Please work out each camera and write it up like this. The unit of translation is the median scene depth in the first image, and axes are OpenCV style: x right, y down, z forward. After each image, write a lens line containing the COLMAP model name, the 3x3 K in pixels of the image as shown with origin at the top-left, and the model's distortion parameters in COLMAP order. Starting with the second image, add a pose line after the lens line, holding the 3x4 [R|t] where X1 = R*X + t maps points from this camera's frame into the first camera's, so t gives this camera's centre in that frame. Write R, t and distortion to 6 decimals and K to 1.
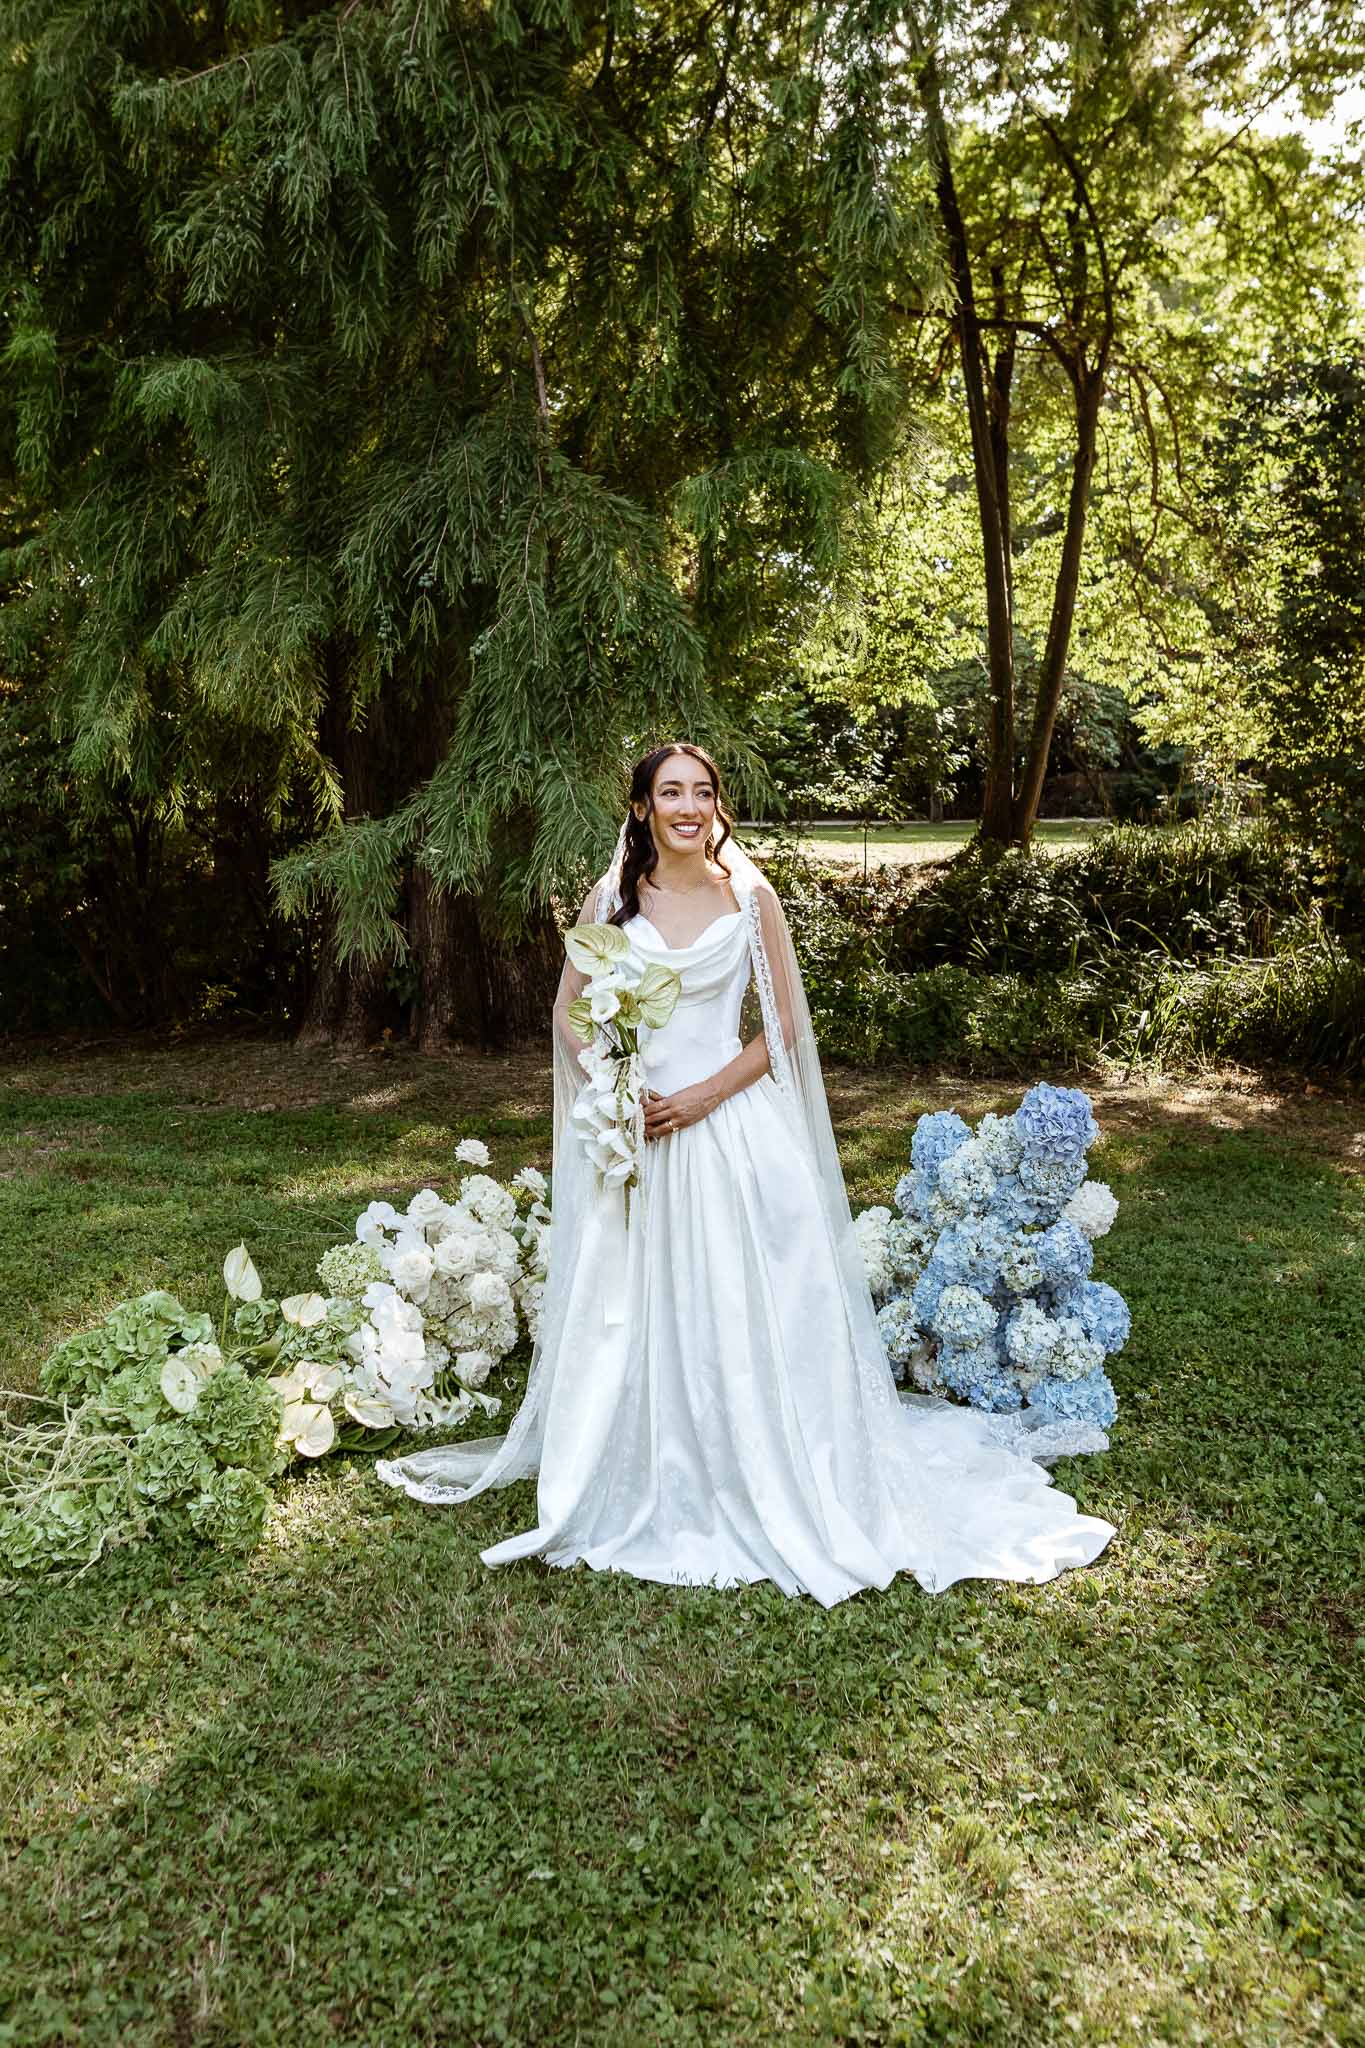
lens RADIAL K [[1553.0, 0, 687.9], [0, 1553.0, 966.4], [0, 0, 1]] dist [0.001474, -0.000490]
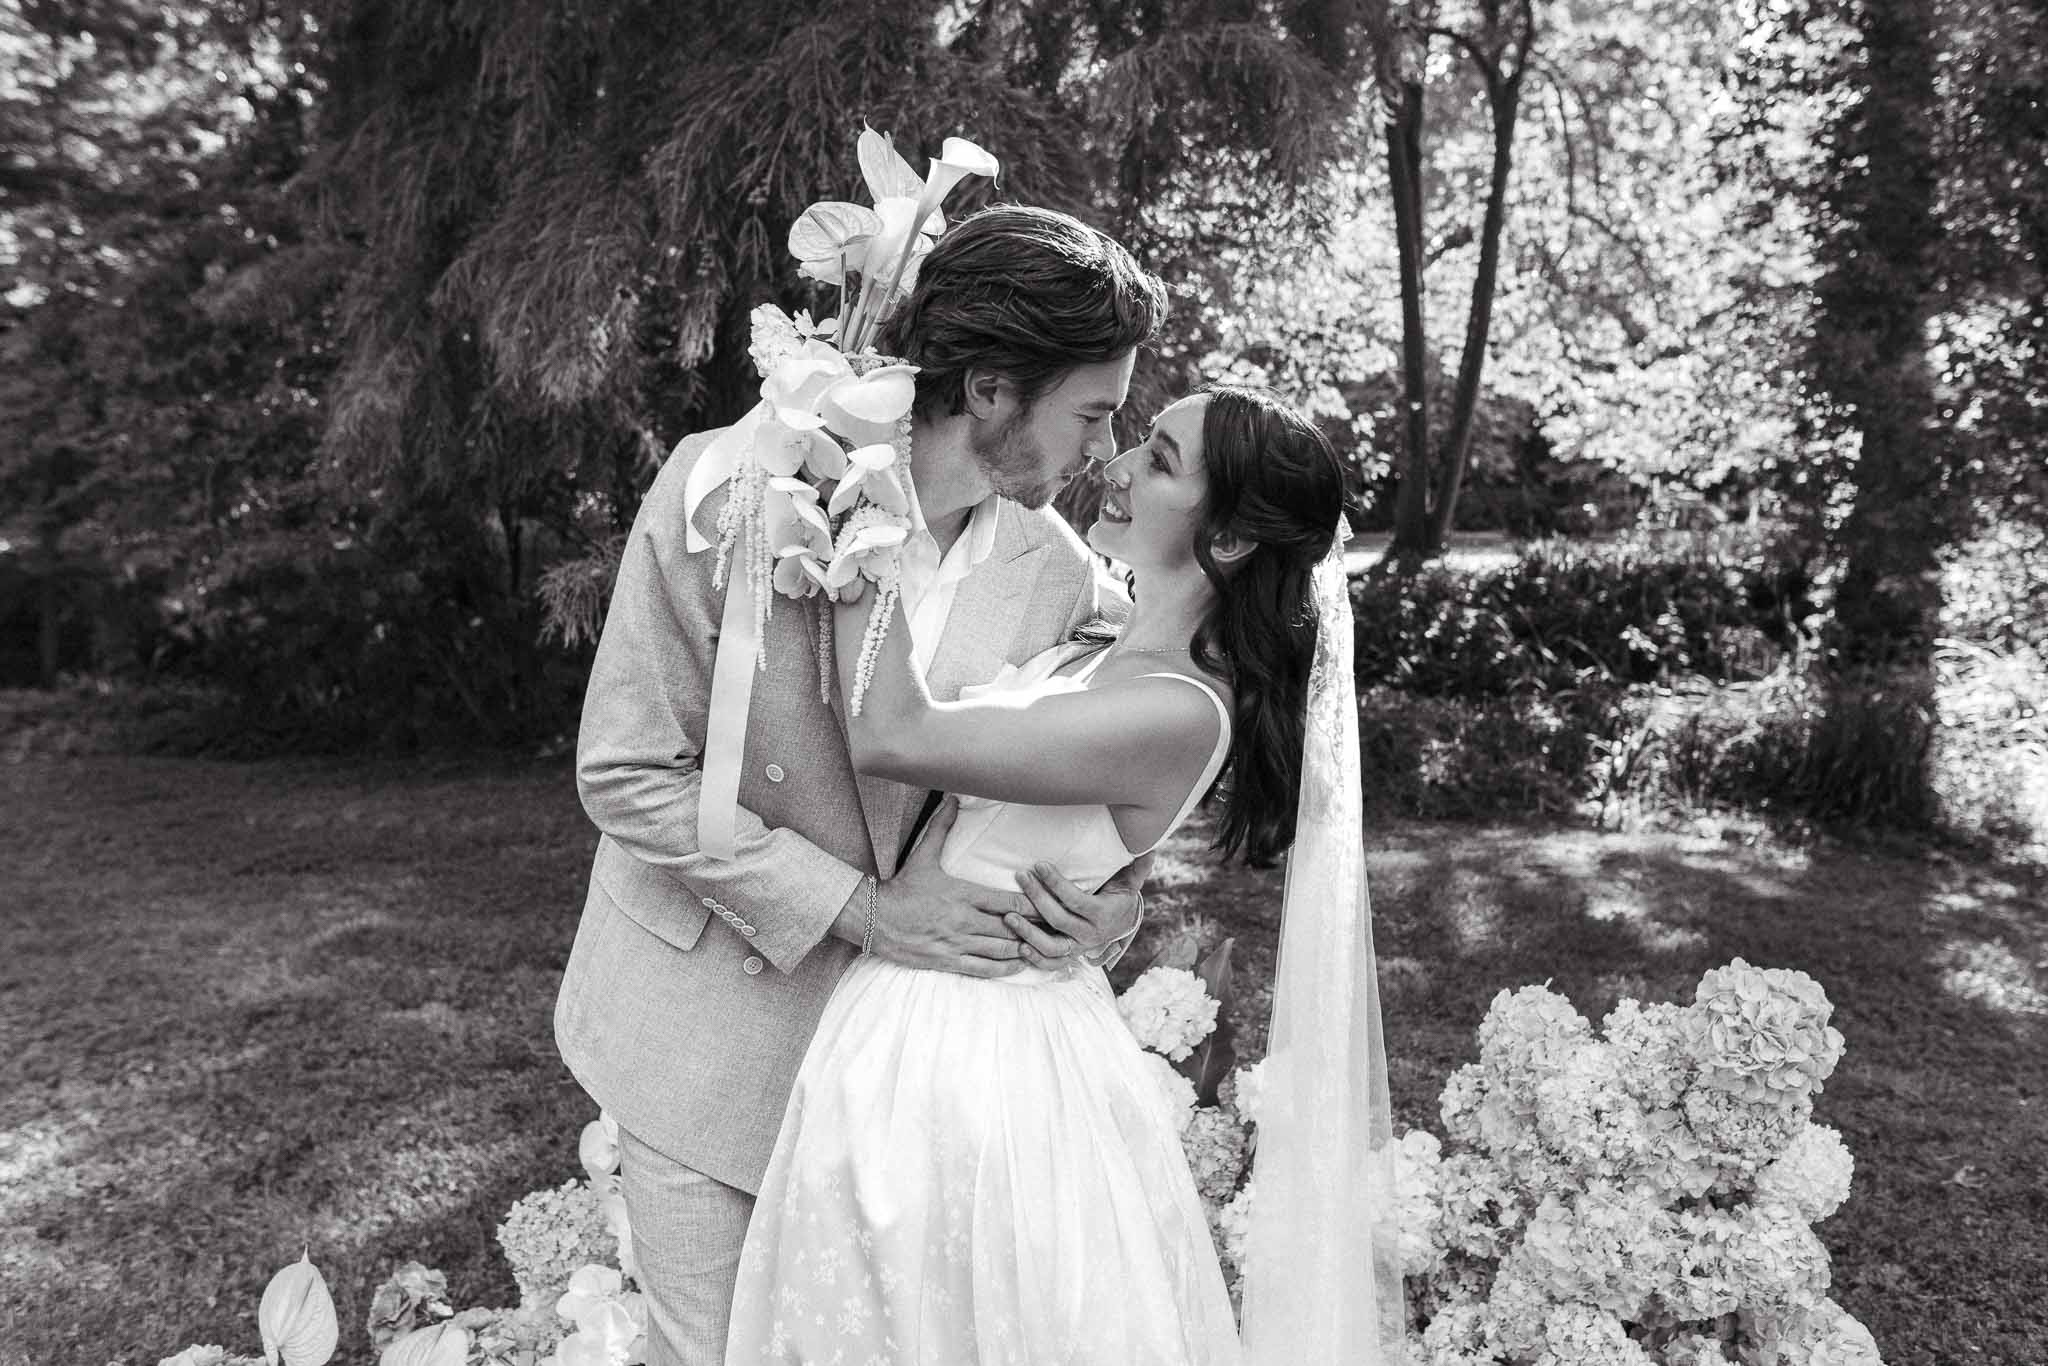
lens RADIAL K [[1420.3, 0, 1019.5], [0, 1420.3, 631.3], [0, 0, 1]] dist [0.001286, -0.000456]
pose [[0.998674, 0.006842, -0.051021, -0.005752], [-0.008165, 0.999634, -0.025772, -0.020893], [0.050826, 0.026155, 0.998365, 0.325914]]
